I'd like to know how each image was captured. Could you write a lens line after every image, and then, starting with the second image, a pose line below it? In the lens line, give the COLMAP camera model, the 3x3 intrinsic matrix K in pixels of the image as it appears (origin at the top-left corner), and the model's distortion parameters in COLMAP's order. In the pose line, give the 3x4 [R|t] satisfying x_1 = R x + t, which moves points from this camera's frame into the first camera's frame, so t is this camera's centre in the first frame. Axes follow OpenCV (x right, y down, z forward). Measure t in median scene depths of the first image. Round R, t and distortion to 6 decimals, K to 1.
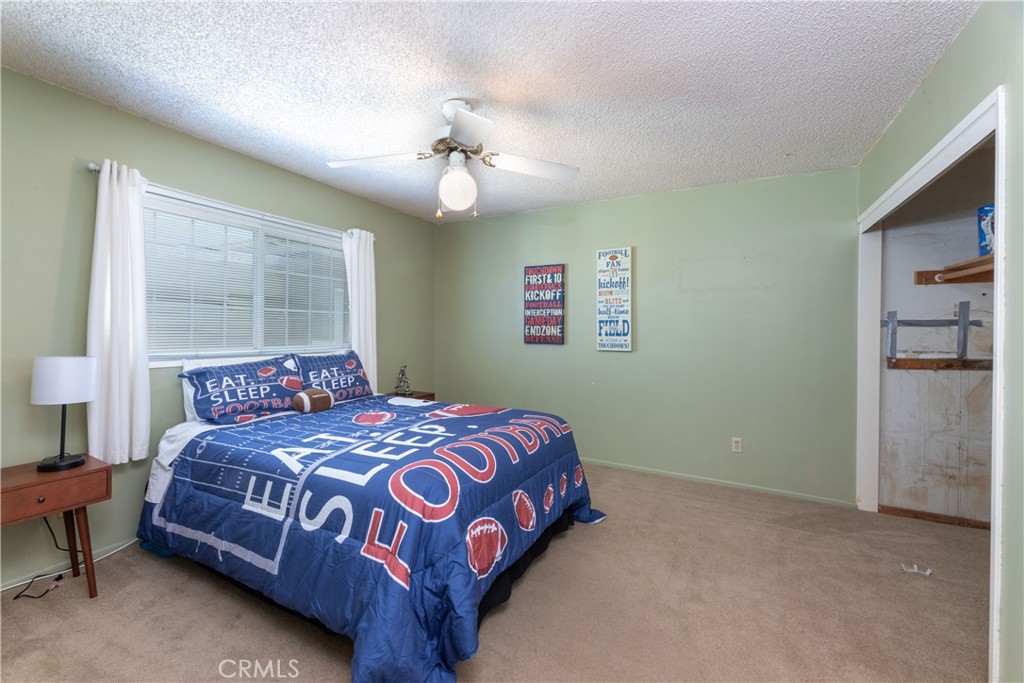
lens RADIAL K [[412.2, 0, 504.2], [0, 412.2, 342.5], [0, 0, 1]] dist [0.001434, -0.005424]
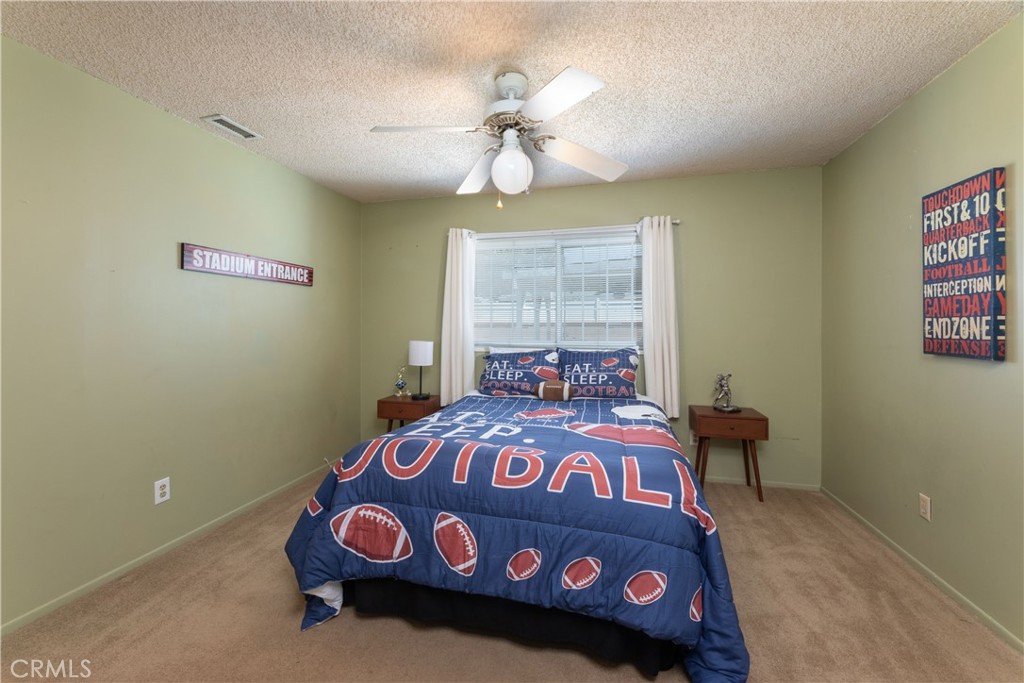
lens RADIAL K [[412.2, 0, 504.2], [0, 412.2, 342.5], [0, 0, 1]] dist [0.001434, -0.005424]
pose [[0.251707, 0.034709, -0.967181, 0.526710], [-0.026475, 0.999230, 0.028969, -0.016386], [0.967441, 0.018314, 0.252432, 0.526945]]
